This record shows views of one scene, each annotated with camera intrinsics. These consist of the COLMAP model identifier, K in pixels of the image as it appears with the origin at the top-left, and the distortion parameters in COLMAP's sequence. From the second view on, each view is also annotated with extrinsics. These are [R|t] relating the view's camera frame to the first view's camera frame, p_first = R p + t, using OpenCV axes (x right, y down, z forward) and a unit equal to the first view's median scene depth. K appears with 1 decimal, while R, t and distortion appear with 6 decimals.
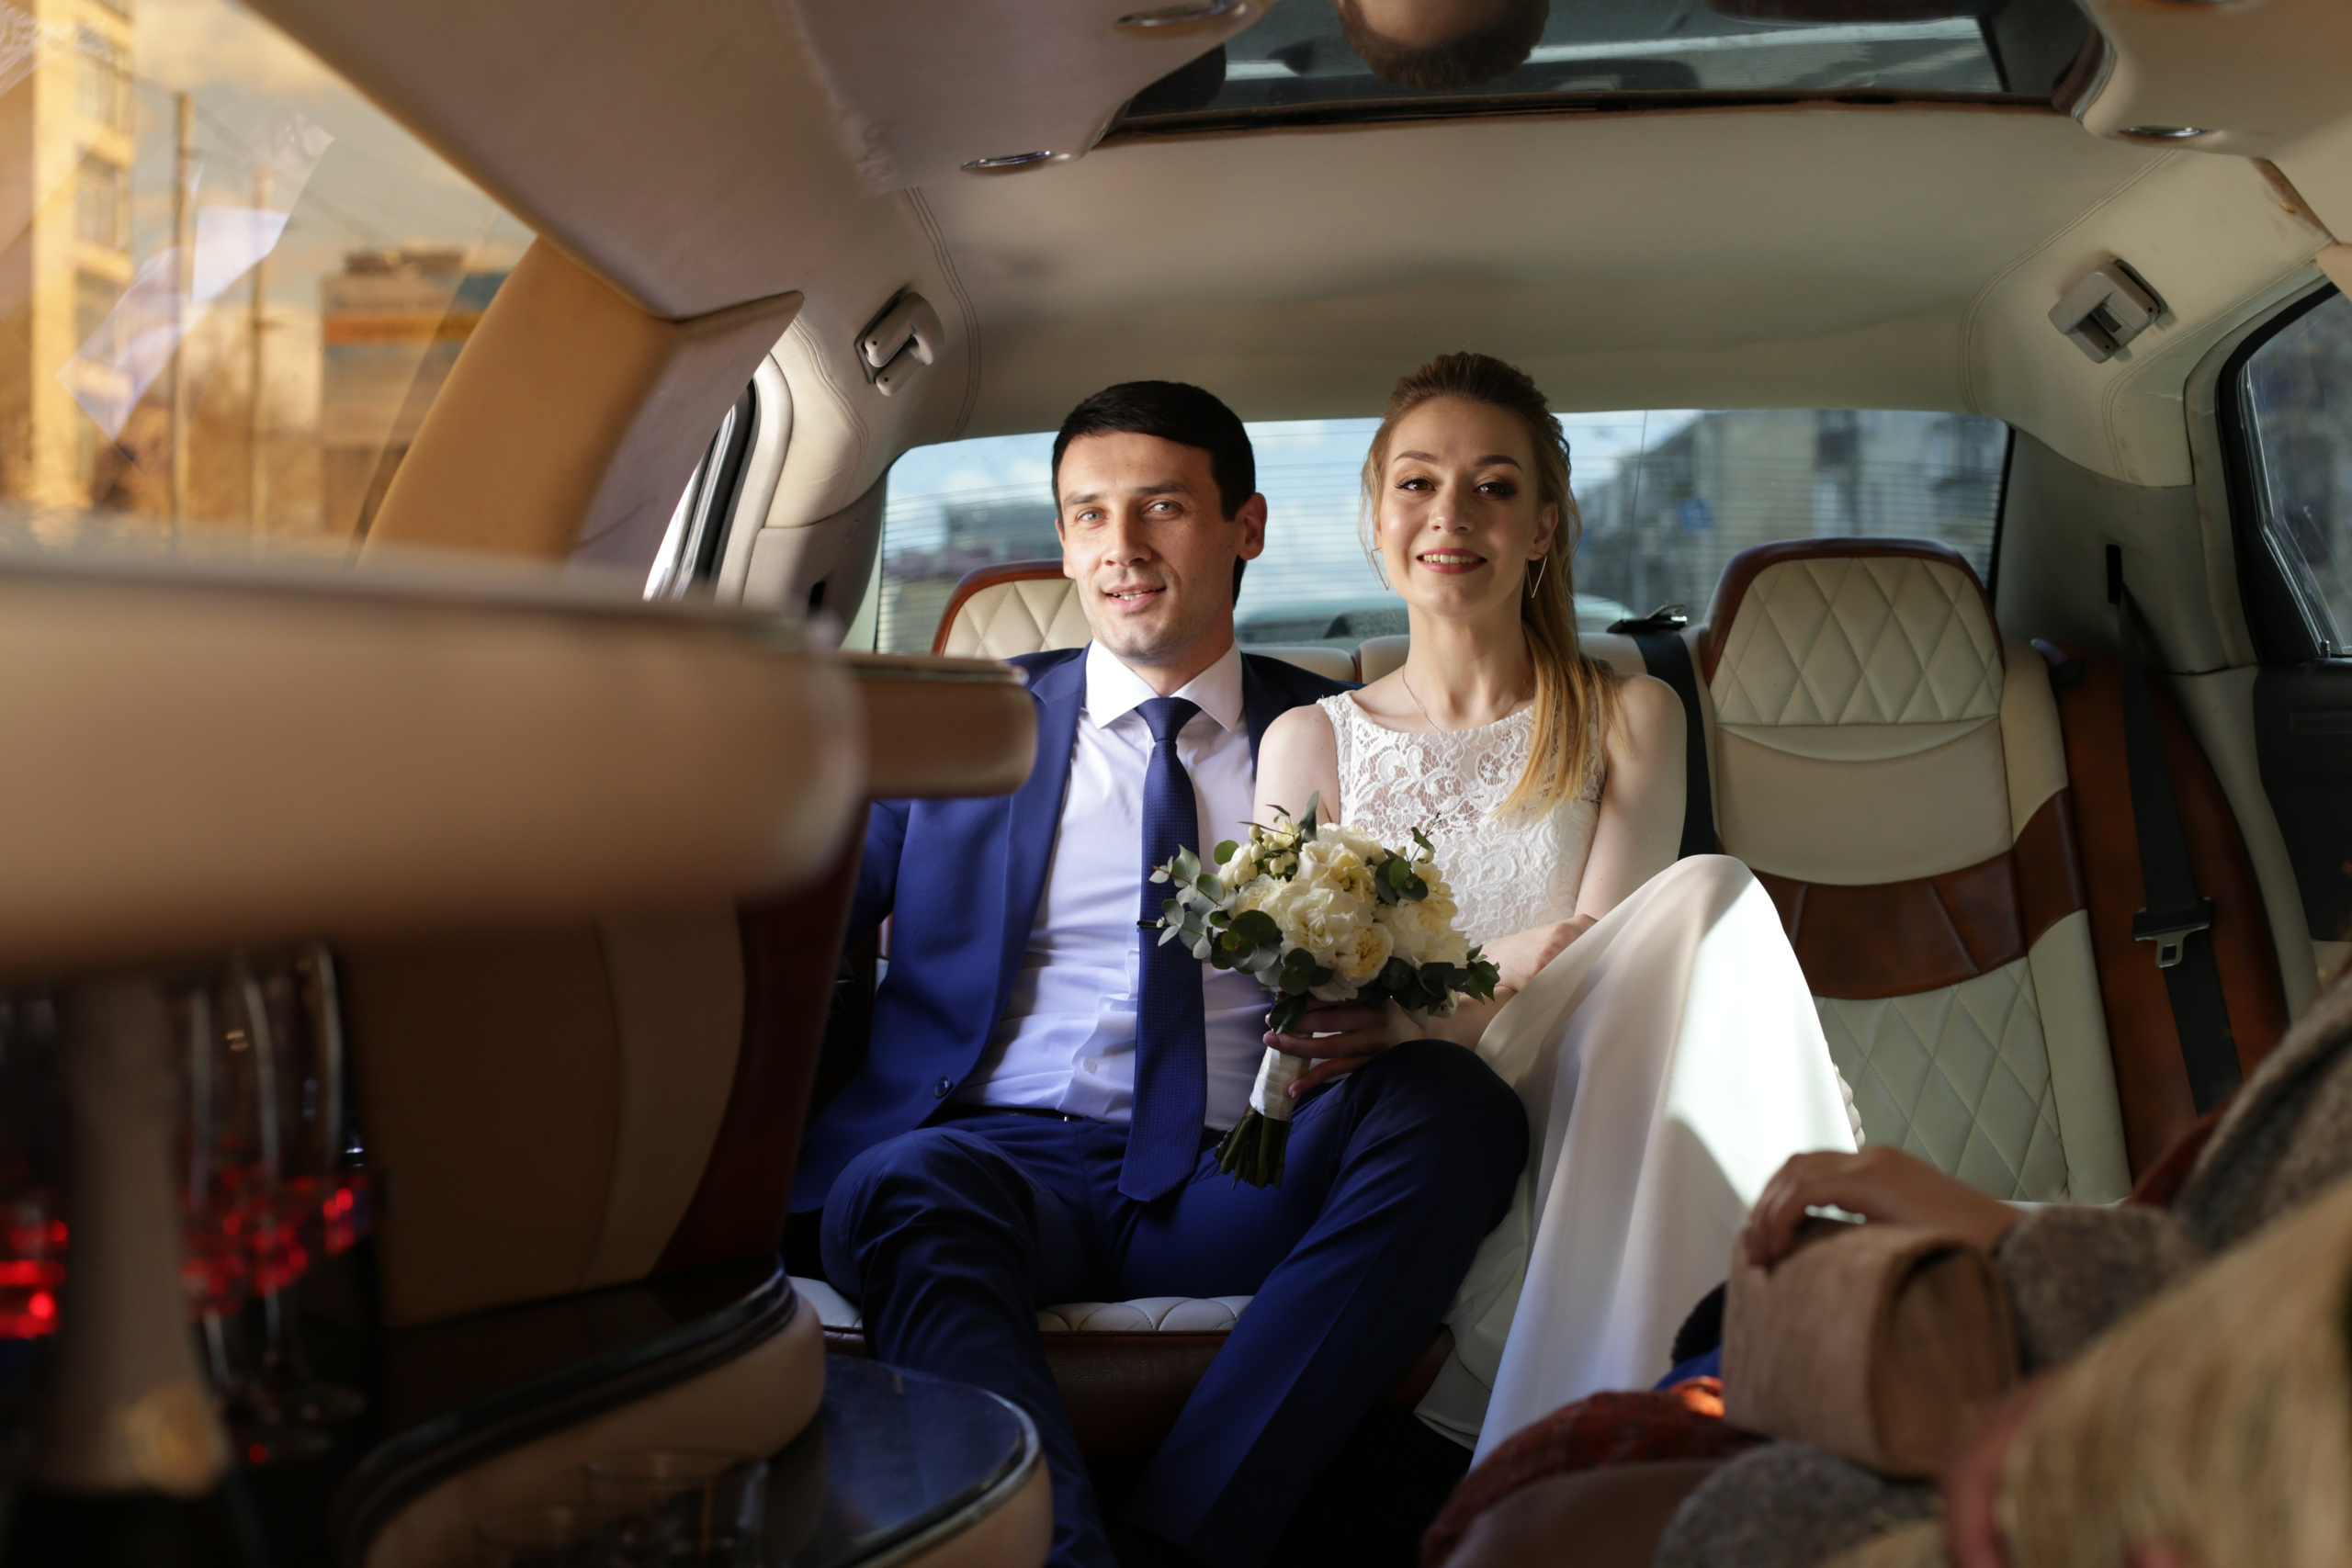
lens RADIAL K [[3633.8, 0, 1173.2], [0, 3633.8, 863.4], [0, 0, 1]] dist [-0.061885, -0.083130]
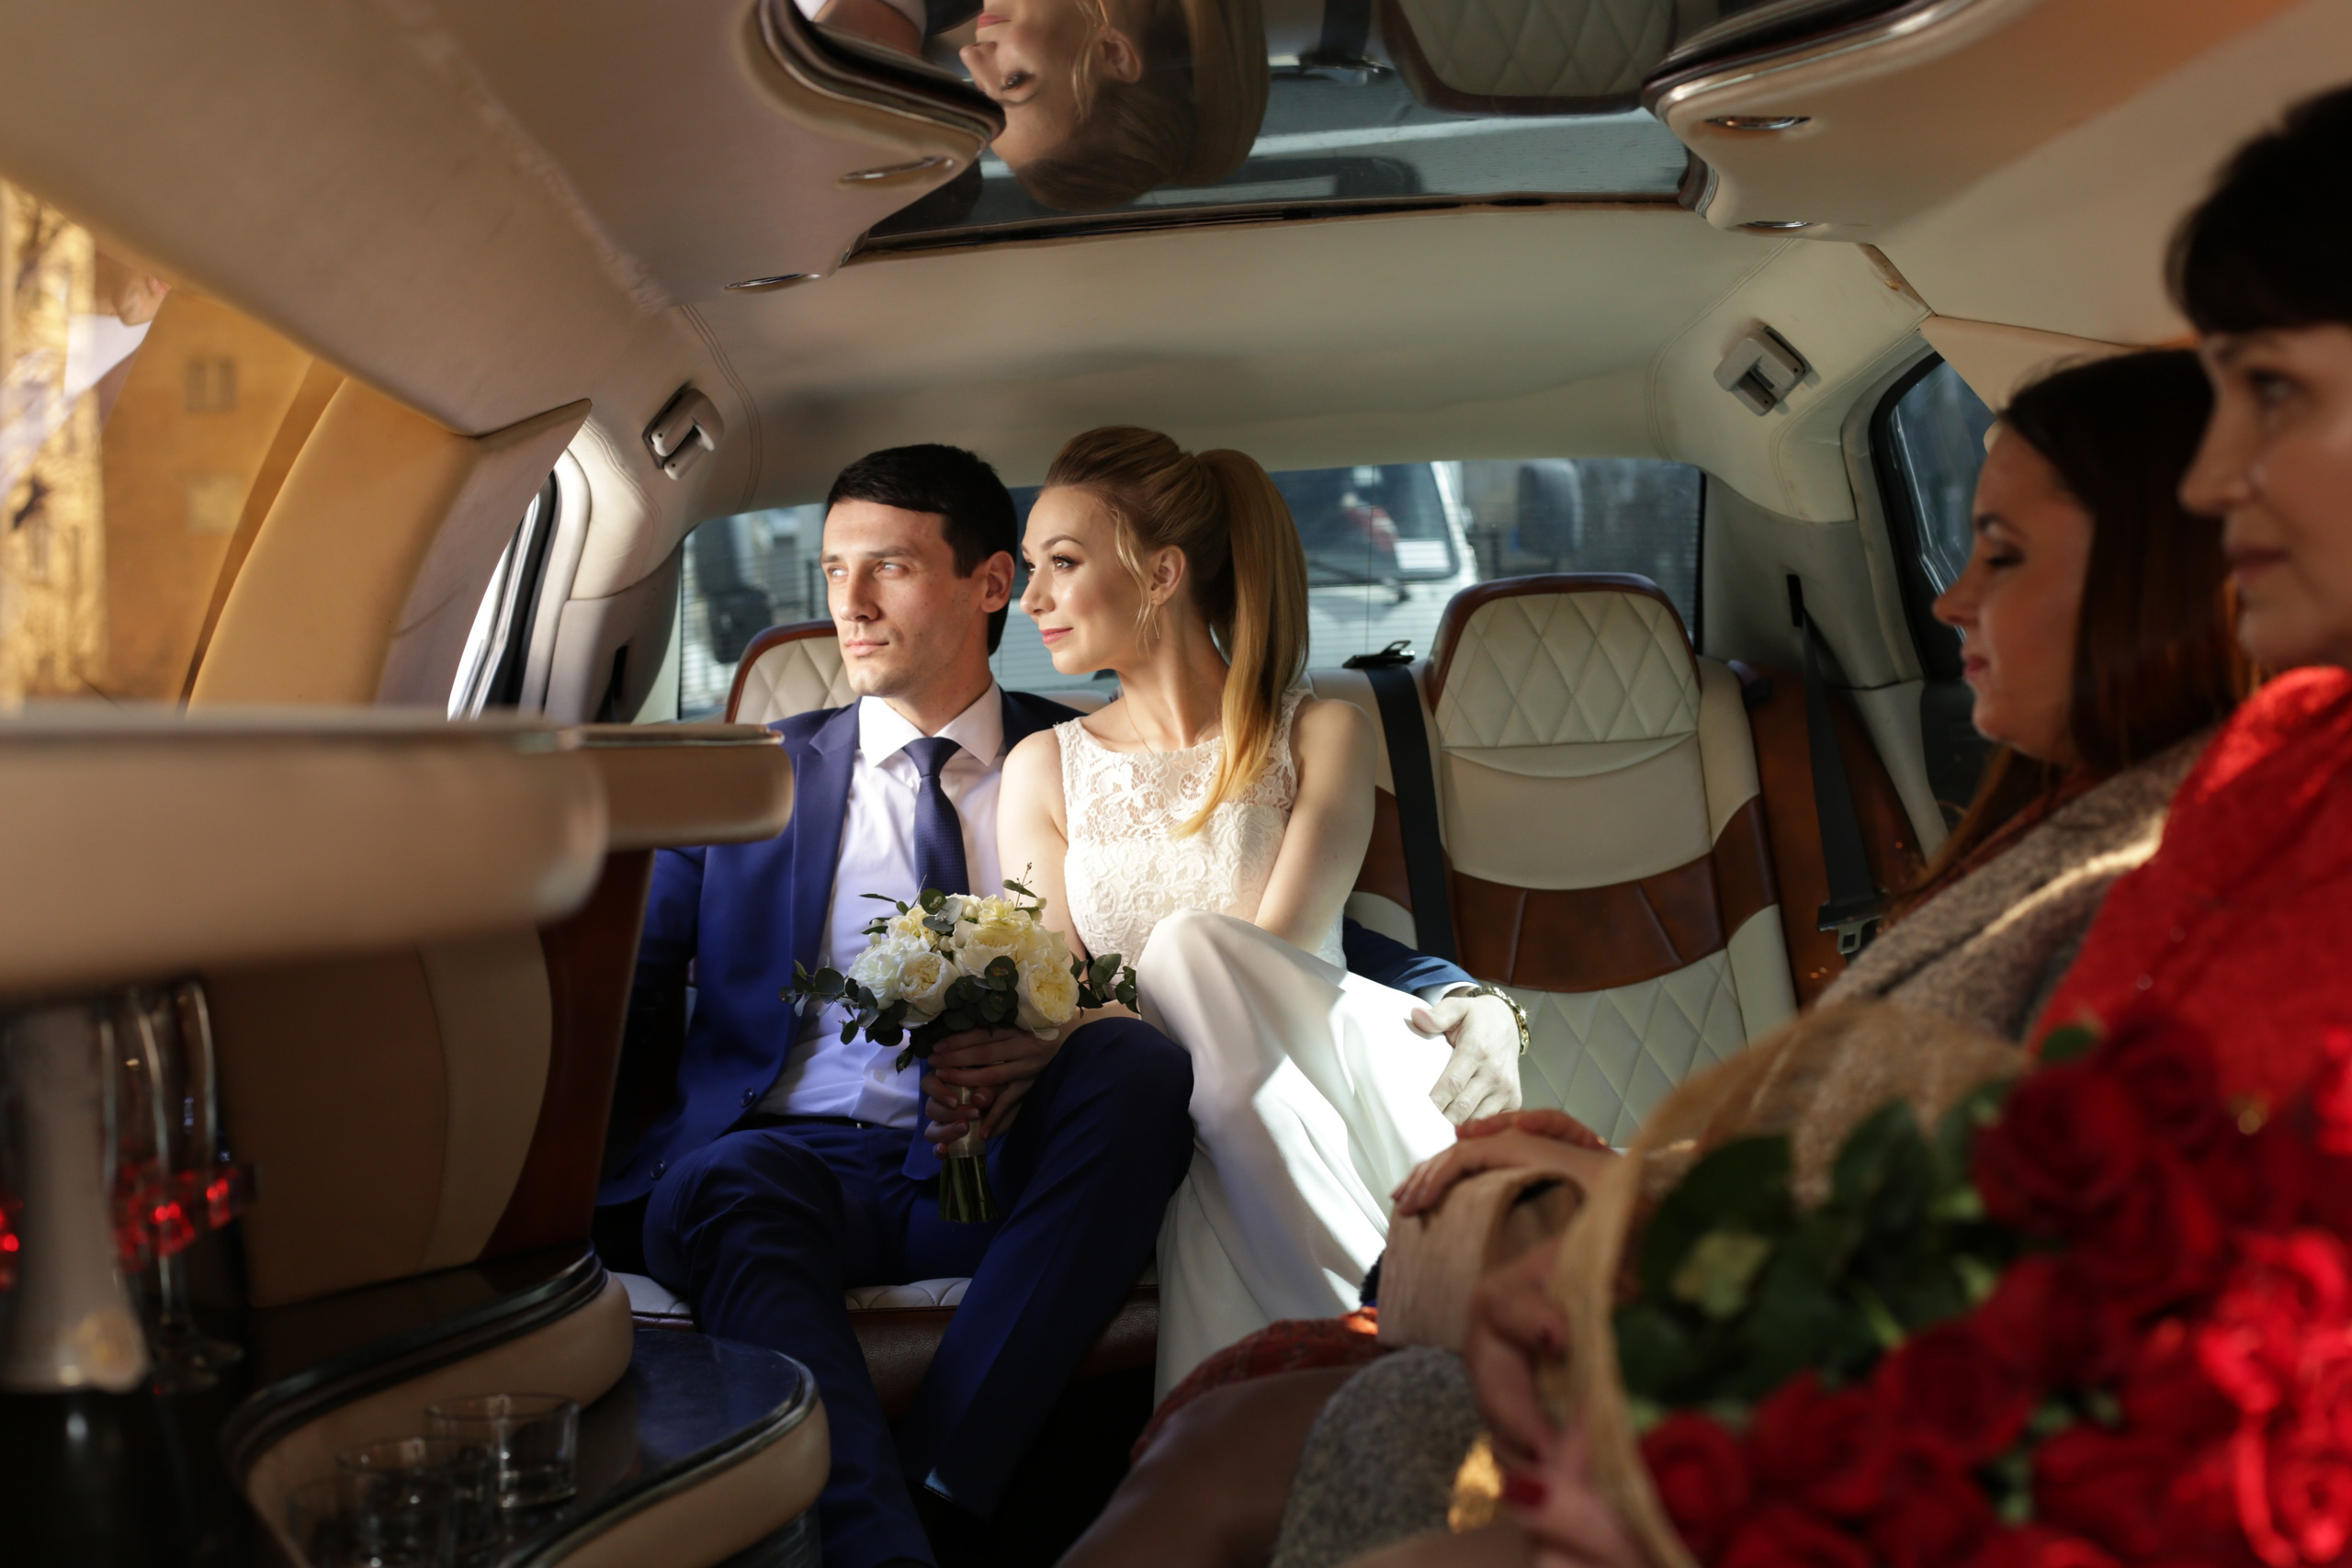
lens RADIAL K [[3633.8, 0, 1173.2], [0, 3633.8, 863.4], [0, 0, 1]] dist [-0.061885, -0.083130]
pose [[0.998451, -0.034835, 0.043384, 0.021740], [0.035125, 0.999365, -0.005955, 0.000410], [-0.043149, 0.007470, 0.999041, -0.117669]]
